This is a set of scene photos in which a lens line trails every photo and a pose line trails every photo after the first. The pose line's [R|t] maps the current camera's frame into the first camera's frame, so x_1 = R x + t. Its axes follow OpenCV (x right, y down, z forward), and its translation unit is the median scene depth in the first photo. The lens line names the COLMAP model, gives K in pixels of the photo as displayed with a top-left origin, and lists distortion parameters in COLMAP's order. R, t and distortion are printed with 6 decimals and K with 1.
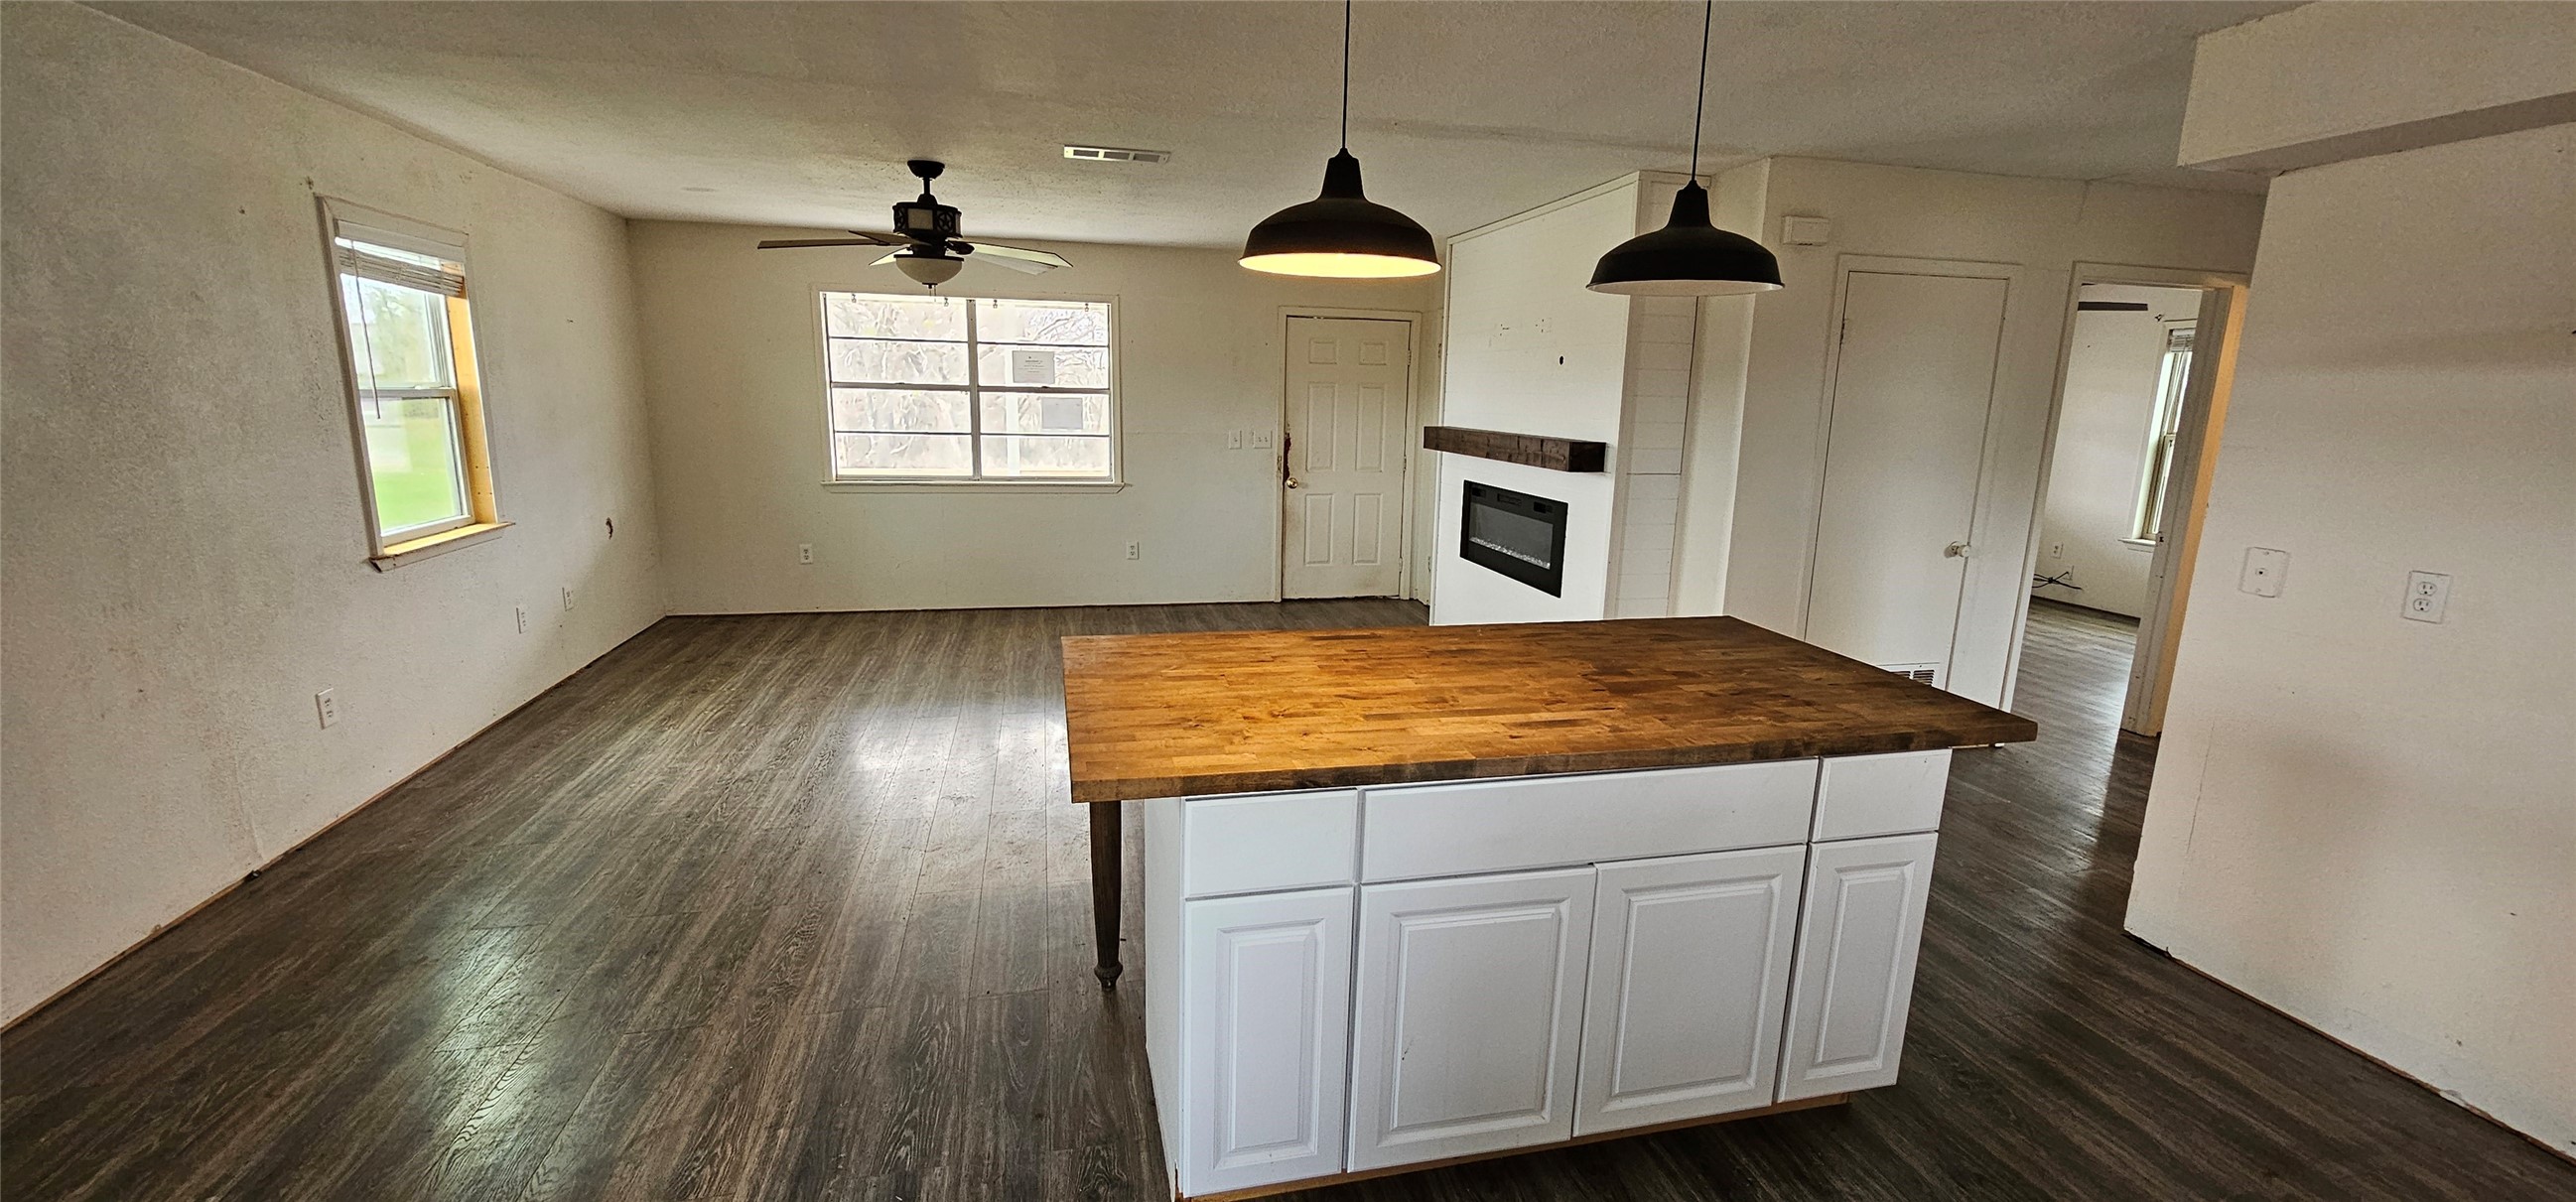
lens RADIAL K [[1052.2, 0, 1296.1], [0, 1052.2, 609.1], [0, 0, 1]] dist [-0.004852, 0.001748]
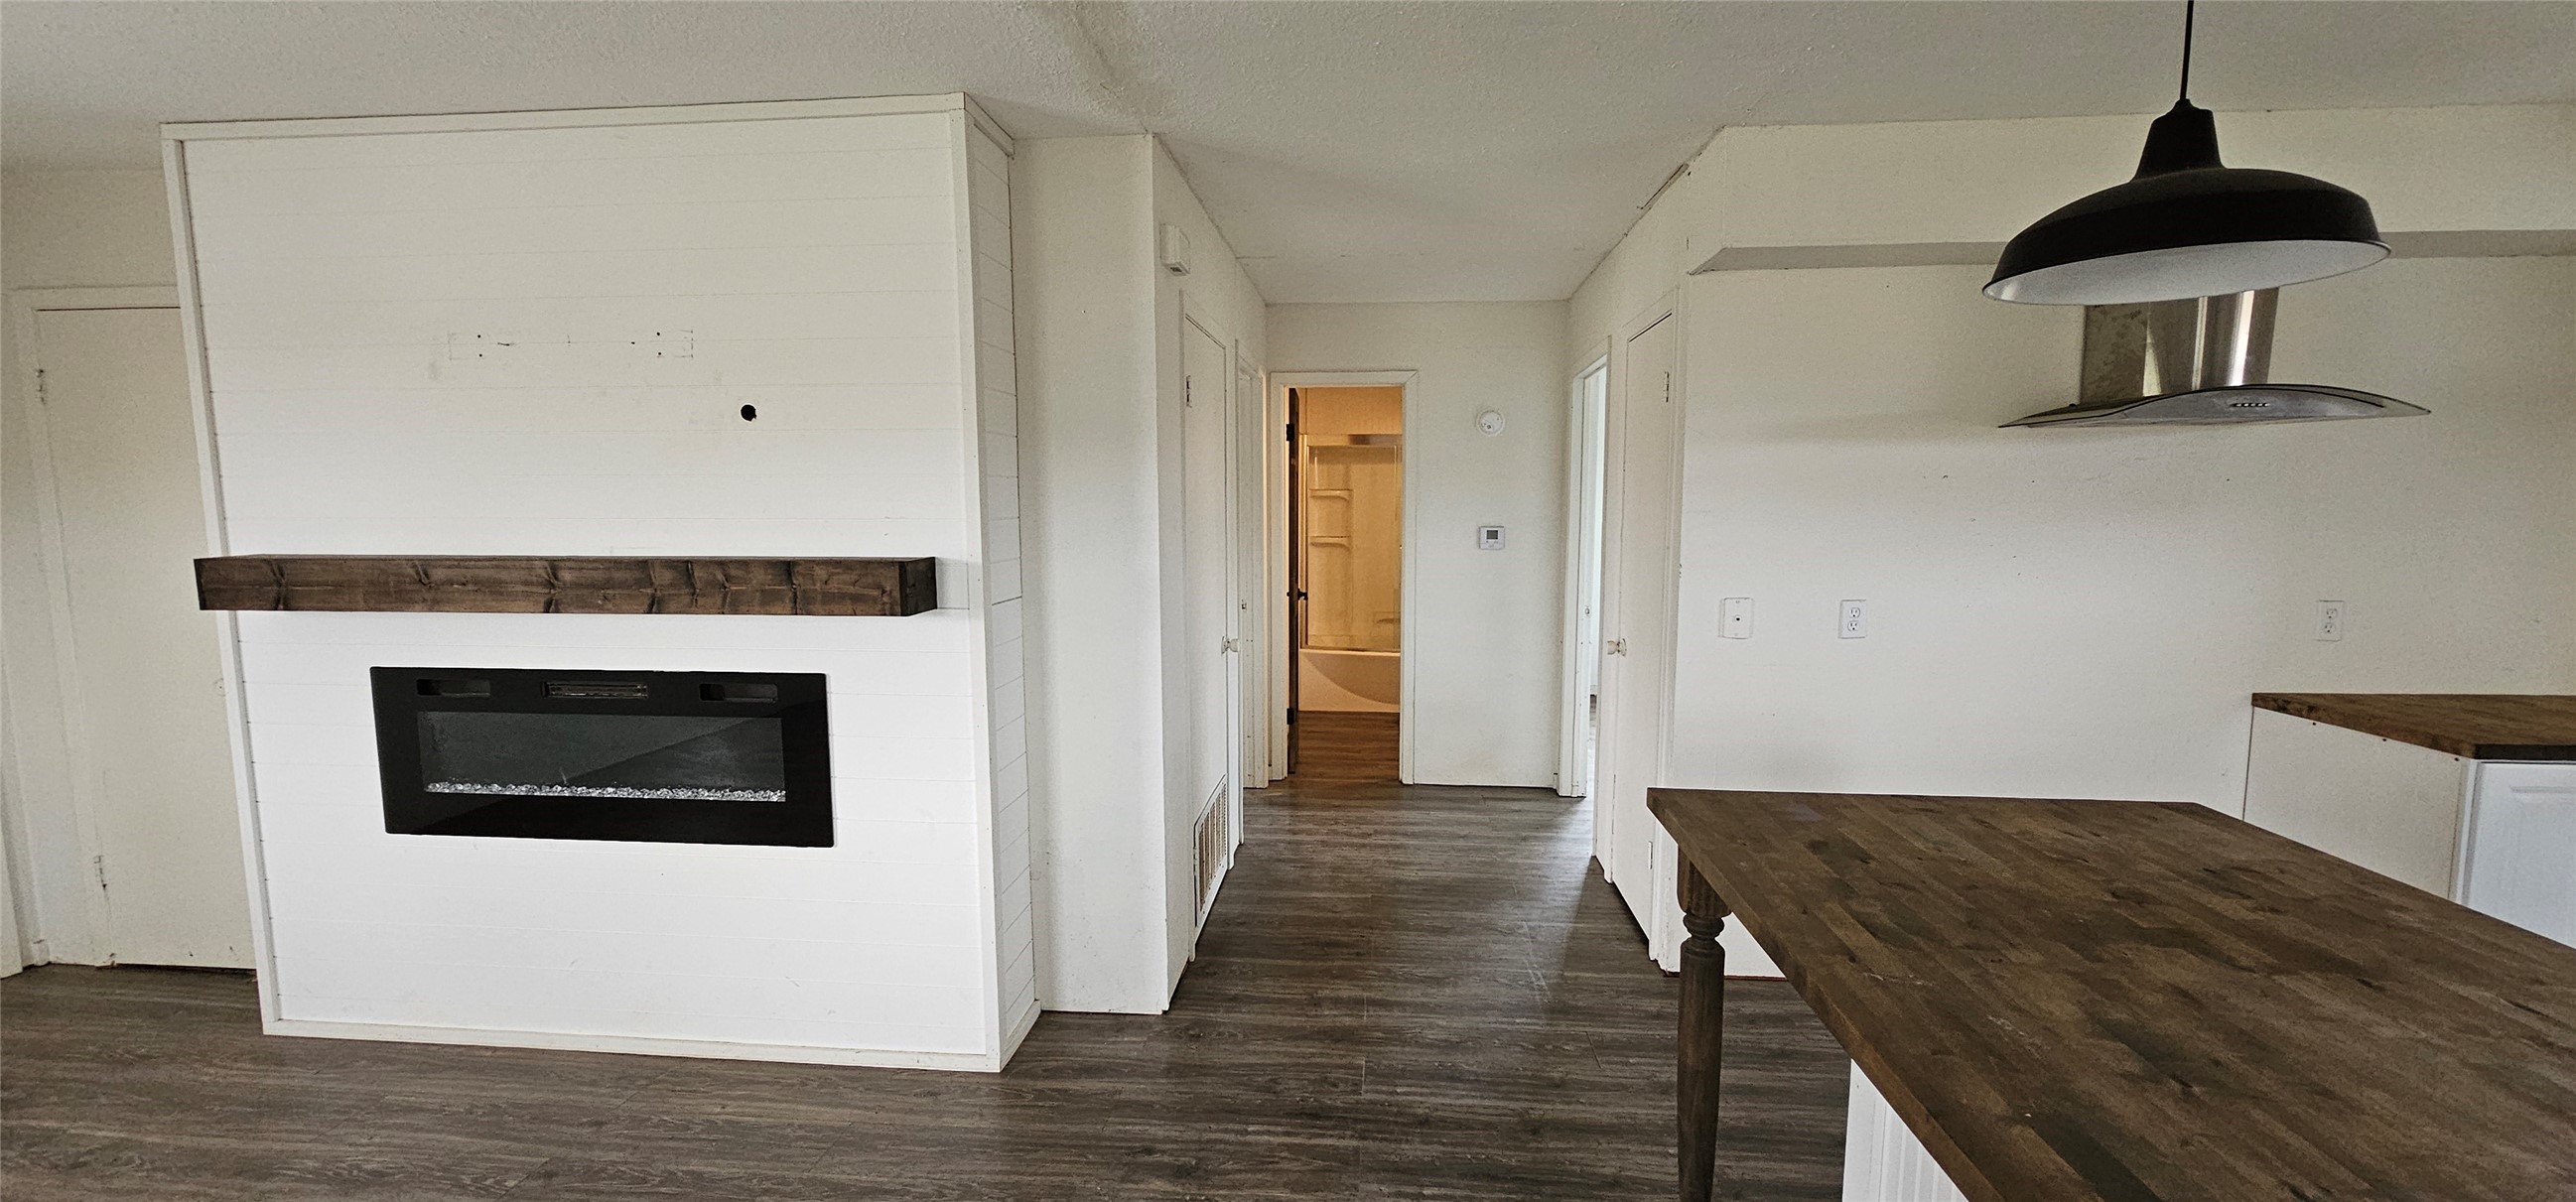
lens RADIAL K [[1052.2, 0, 1293.3], [0, 1052.2, 609.8], [0, 0, 1]] dist [-0.004852, 0.001748]
pose [[0.316519, -0.123065, 0.940569, -0.221293], [0.201613, 0.977622, 0.060066, -0.151409], [-0.926913, 0.170619, 0.334248, 0.765070]]
